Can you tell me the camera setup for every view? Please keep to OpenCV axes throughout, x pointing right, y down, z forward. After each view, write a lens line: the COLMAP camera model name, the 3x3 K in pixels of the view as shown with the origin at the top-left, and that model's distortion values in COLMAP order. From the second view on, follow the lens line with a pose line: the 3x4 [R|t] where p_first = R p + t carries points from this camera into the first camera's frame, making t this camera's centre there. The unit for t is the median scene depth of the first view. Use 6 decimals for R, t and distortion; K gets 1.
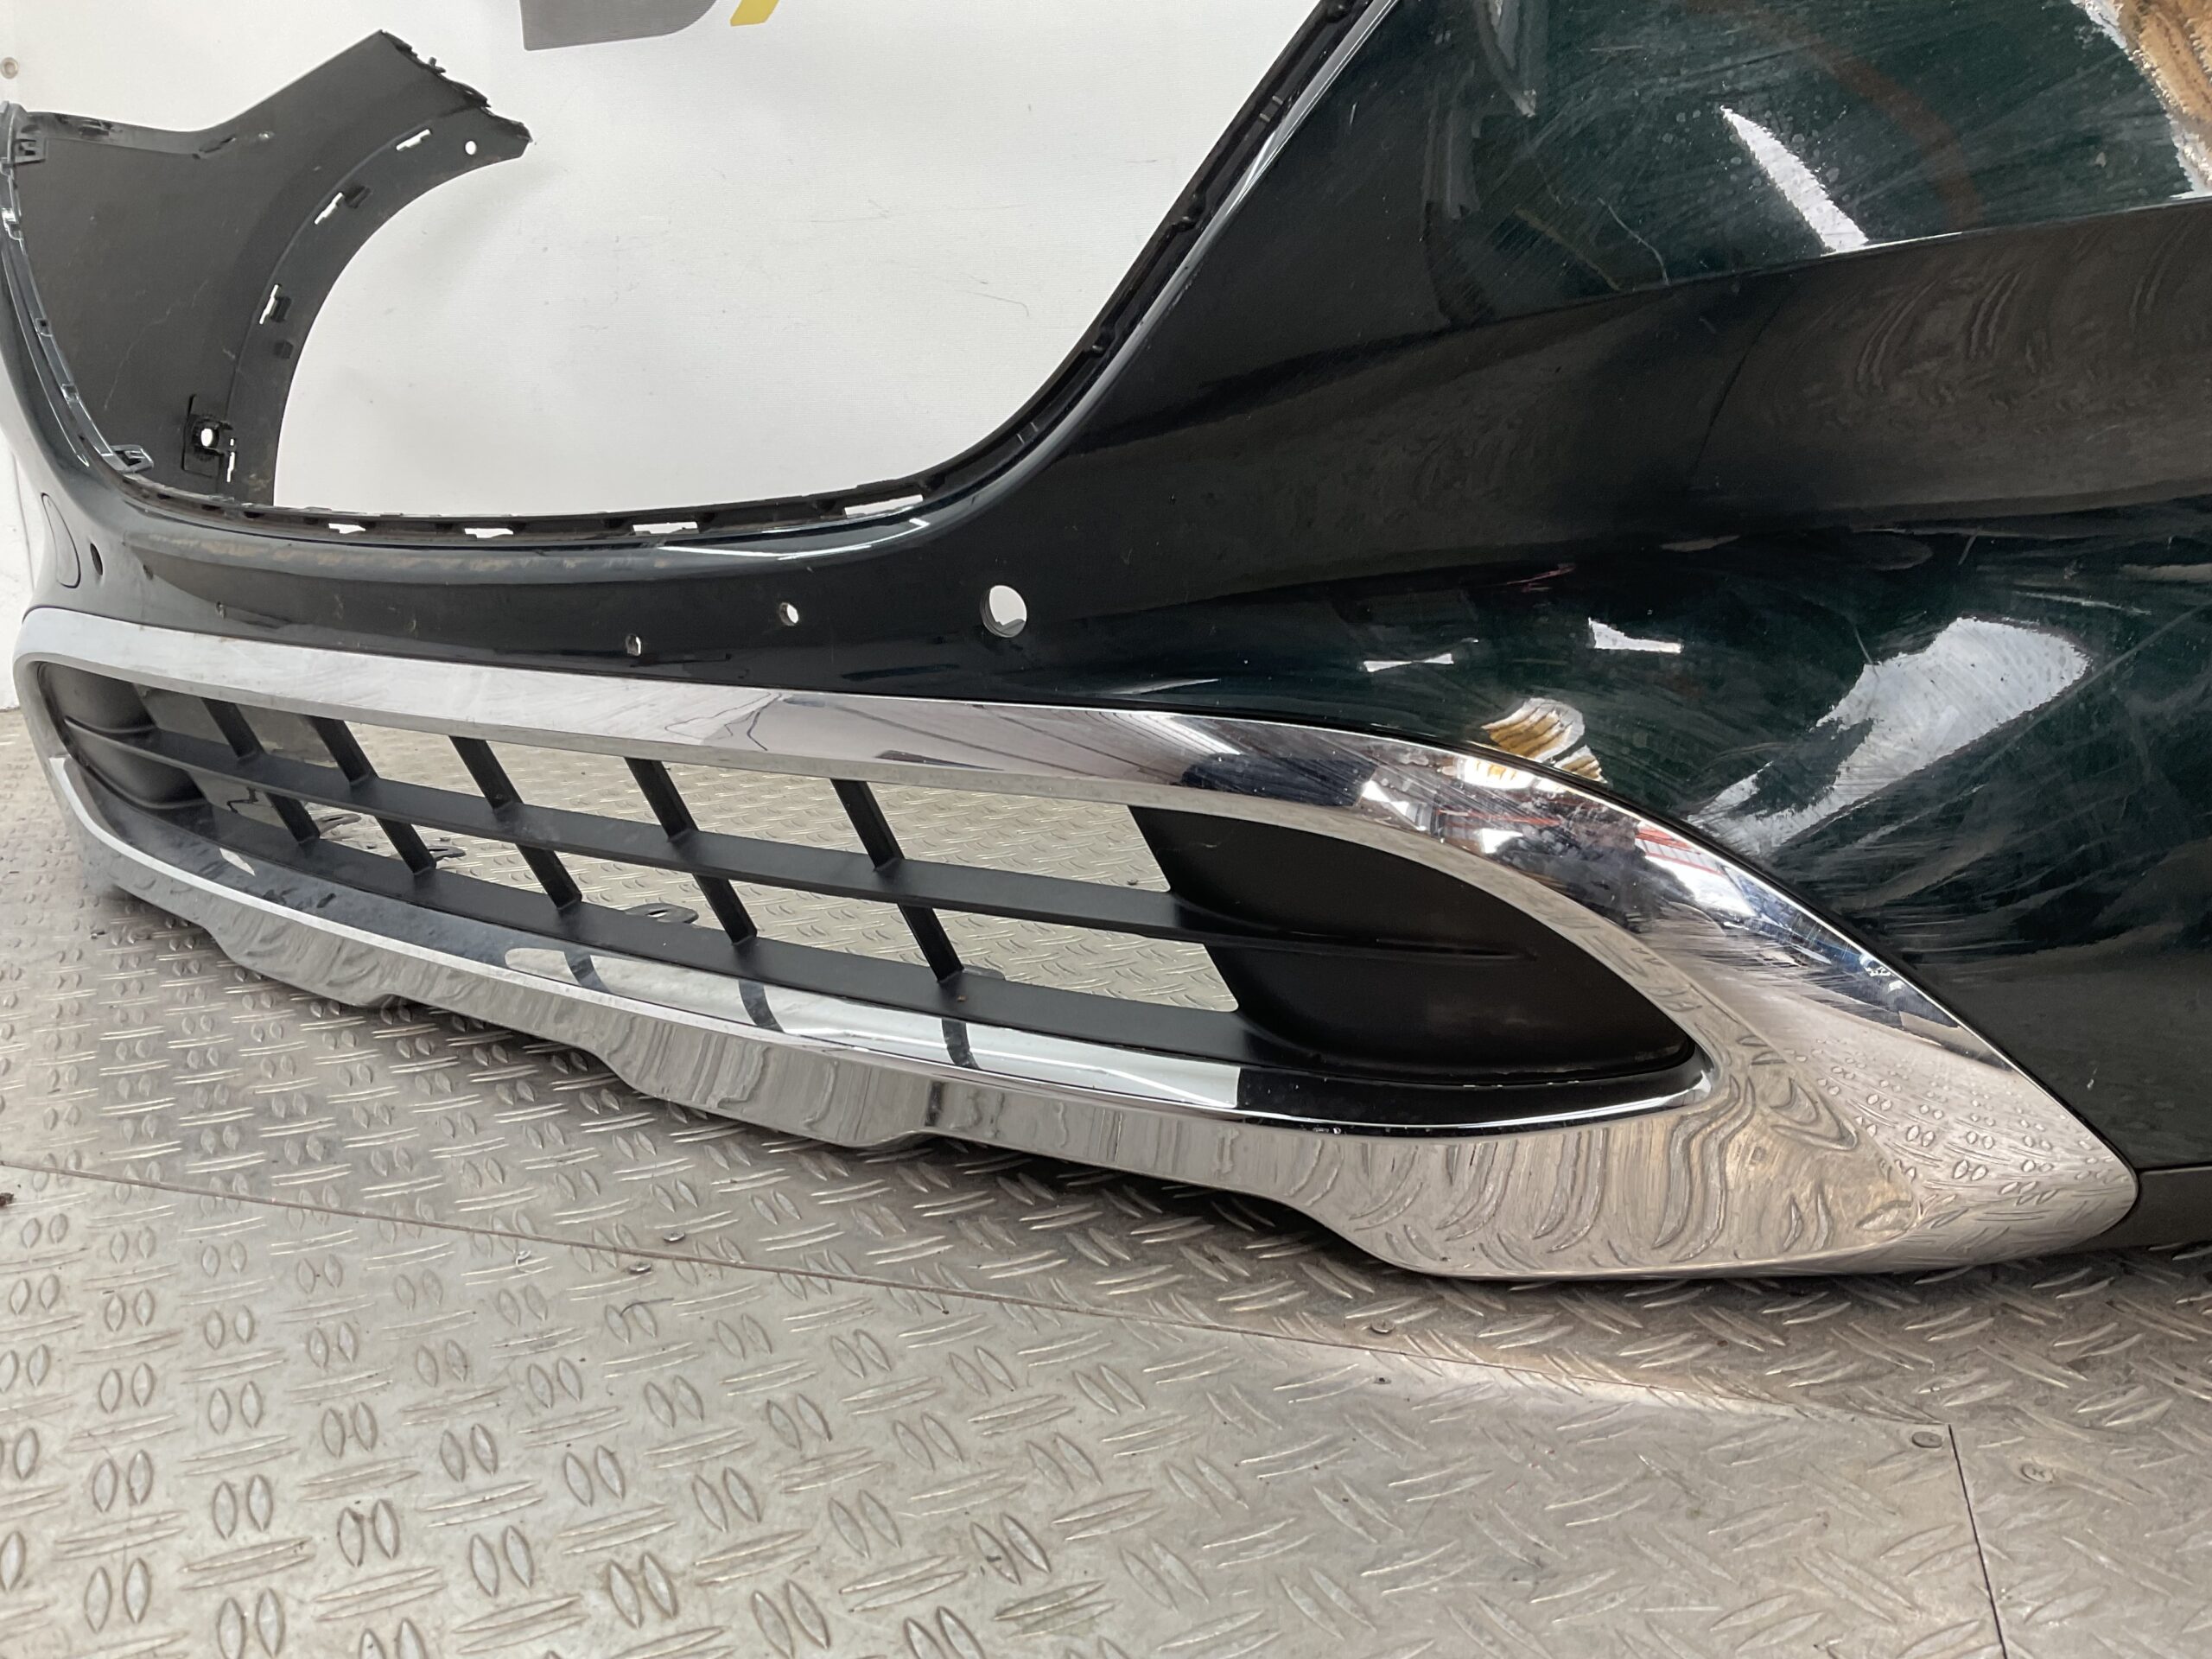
lens RADIAL K [[1822.6, 0, 1106.9], [0, 1822.6, 839.0], [0, 0, 1]] dist [0.083078, -0.152953]
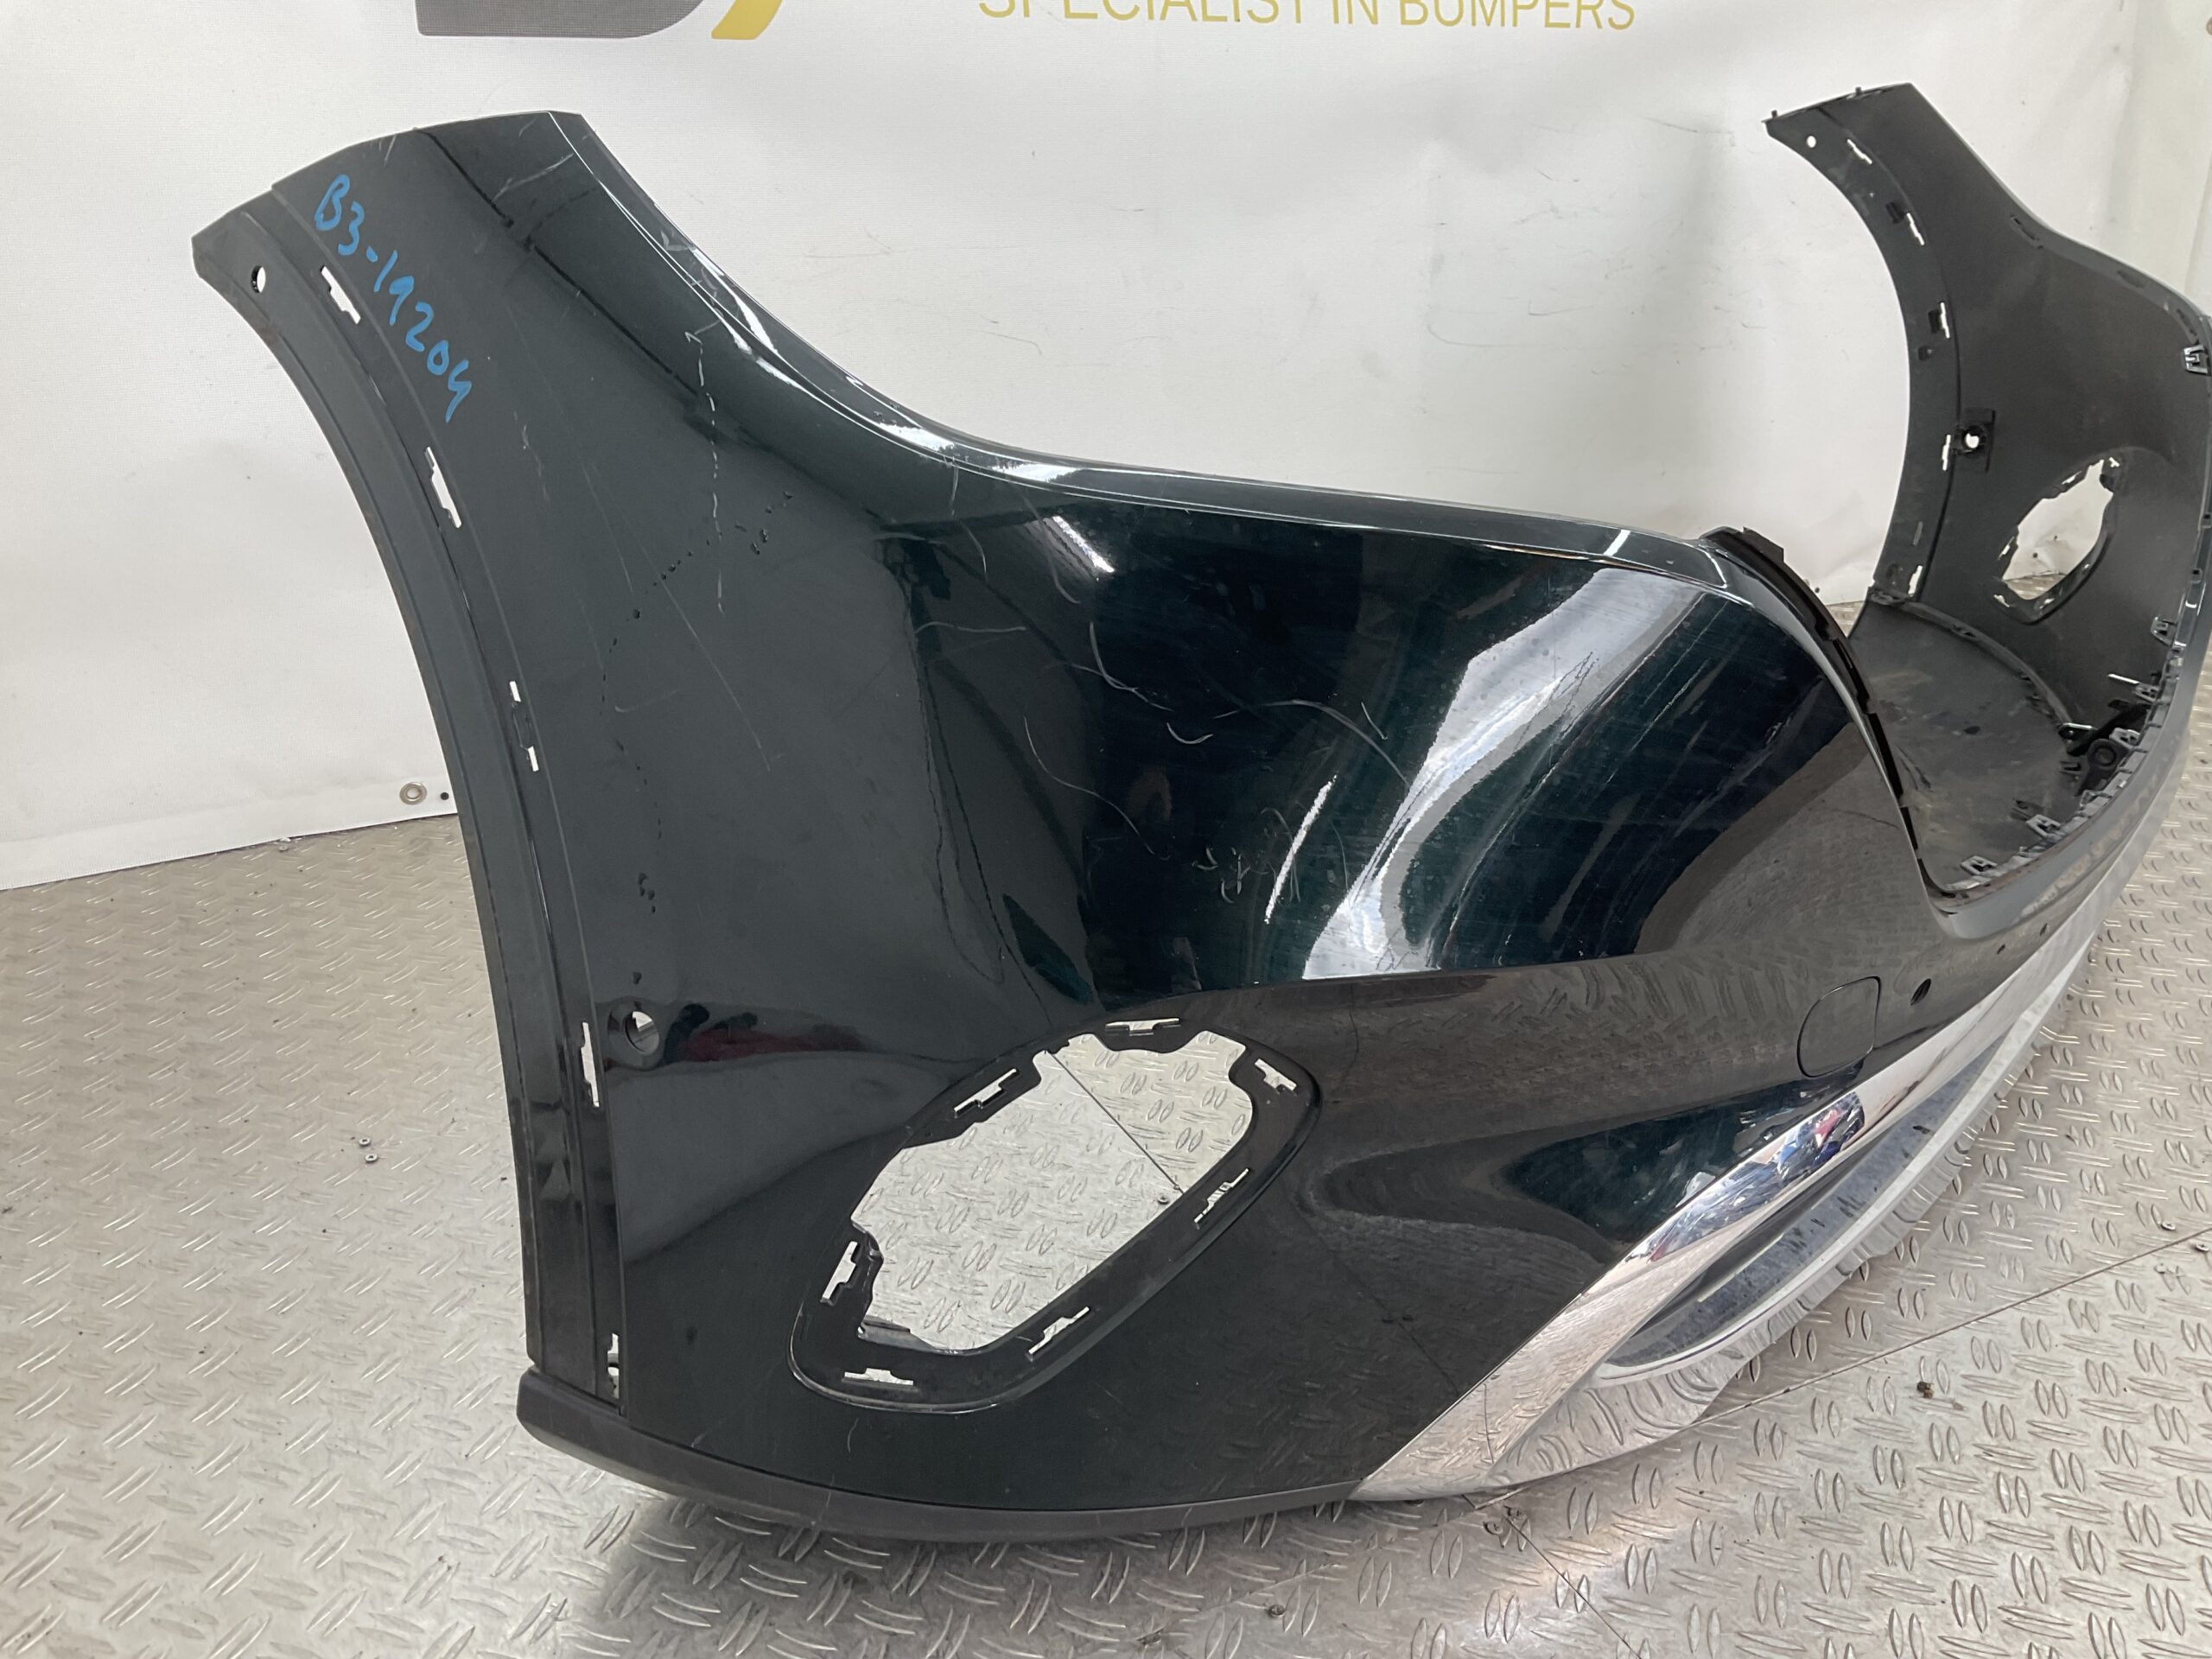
lens RADIAL K [[1822.6, 0, 1110.9], [0, 1822.6, 833.4], [0, 0, 1]] dist [0.083078, -0.152953]
pose [[0.713233, -0.241311, 0.658079, -2.168647], [0.120020, 0.967048, 0.224528, -0.700876], [-0.690575, -0.081158, 0.718693, 0.527264]]
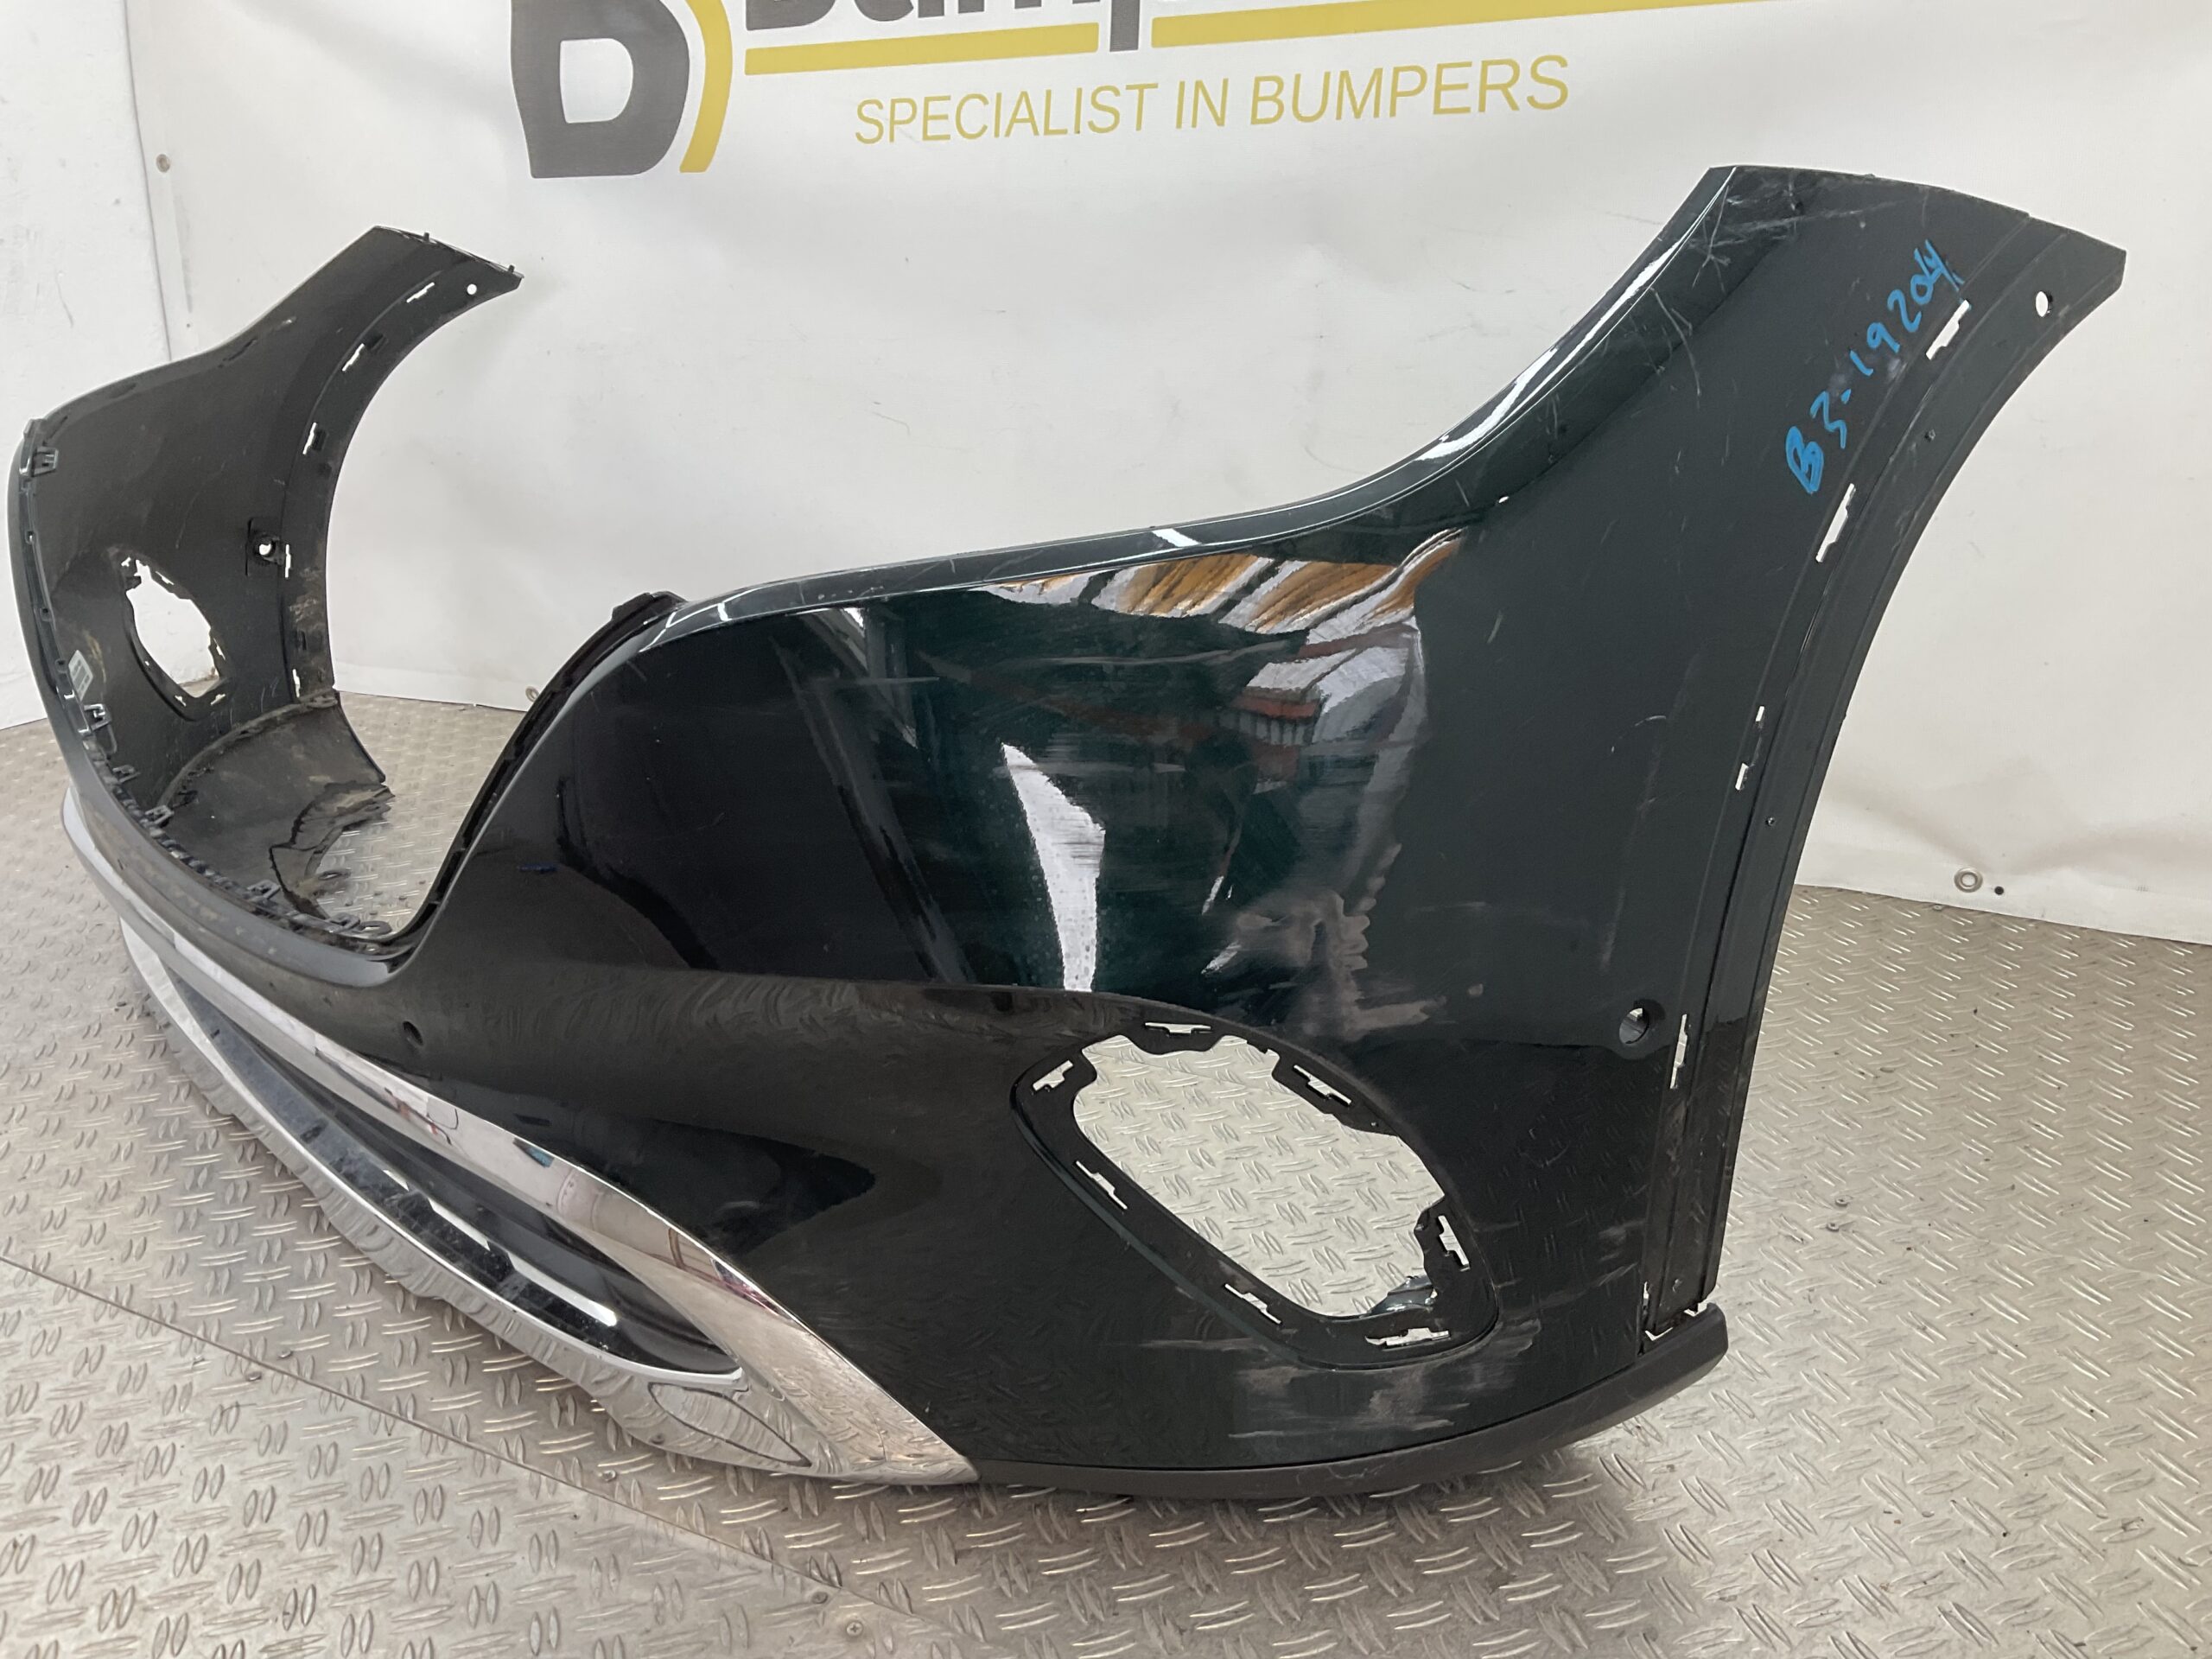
lens RADIAL K [[1822.6, 0, 1094.6], [0, 1822.6, 846.5], [0, 0, 1]] dist [0.083078, -0.152953]
pose [[0.984001, 0.052511, -0.170247, 0.816911], [-0.027821, 0.989144, 0.144290, -0.548767], [0.175976, -0.137245, 0.974780, -0.488202]]
